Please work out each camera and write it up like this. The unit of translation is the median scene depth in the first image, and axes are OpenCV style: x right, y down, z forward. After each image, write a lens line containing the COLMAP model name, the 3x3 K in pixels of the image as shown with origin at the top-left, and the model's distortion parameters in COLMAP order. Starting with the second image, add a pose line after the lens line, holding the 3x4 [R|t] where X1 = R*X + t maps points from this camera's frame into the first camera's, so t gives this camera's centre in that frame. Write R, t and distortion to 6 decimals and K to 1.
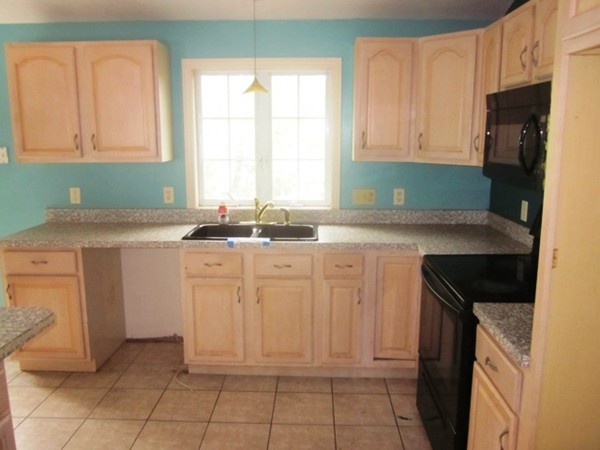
lens RADIAL K [[497.8, 0, 299.5], [0, 497.8, 224.3], [0, 0, 1]] dist [-0.052092, 0.021912]
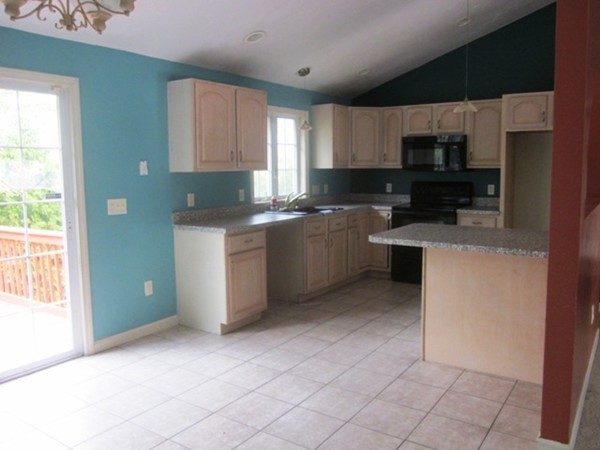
lens RADIAL K [[497.8, 0, 298.7], [0, 497.8, 224.7], [0, 0, 1]] dist [-0.052092, 0.021912]
pose [[0.544960, -0.103837, 0.832008, -1.555684], [0.159554, 0.987013, 0.018676, 0.027318], [-0.823141, 0.122573, 0.554450, 0.097890]]
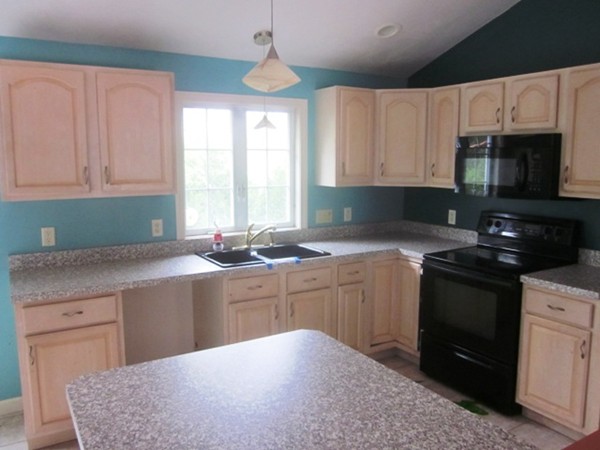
lens RADIAL K [[497.8, 0, 300.2], [0, 497.8, 223.8], [0, 0, 1]] dist [-0.052092, 0.021912]
pose [[0.839955, -0.073404, 0.537668, -0.624732], [0.098912, 0.994921, -0.018692, -0.023828], [-0.533565, 0.068882, 0.842949, 0.037971]]
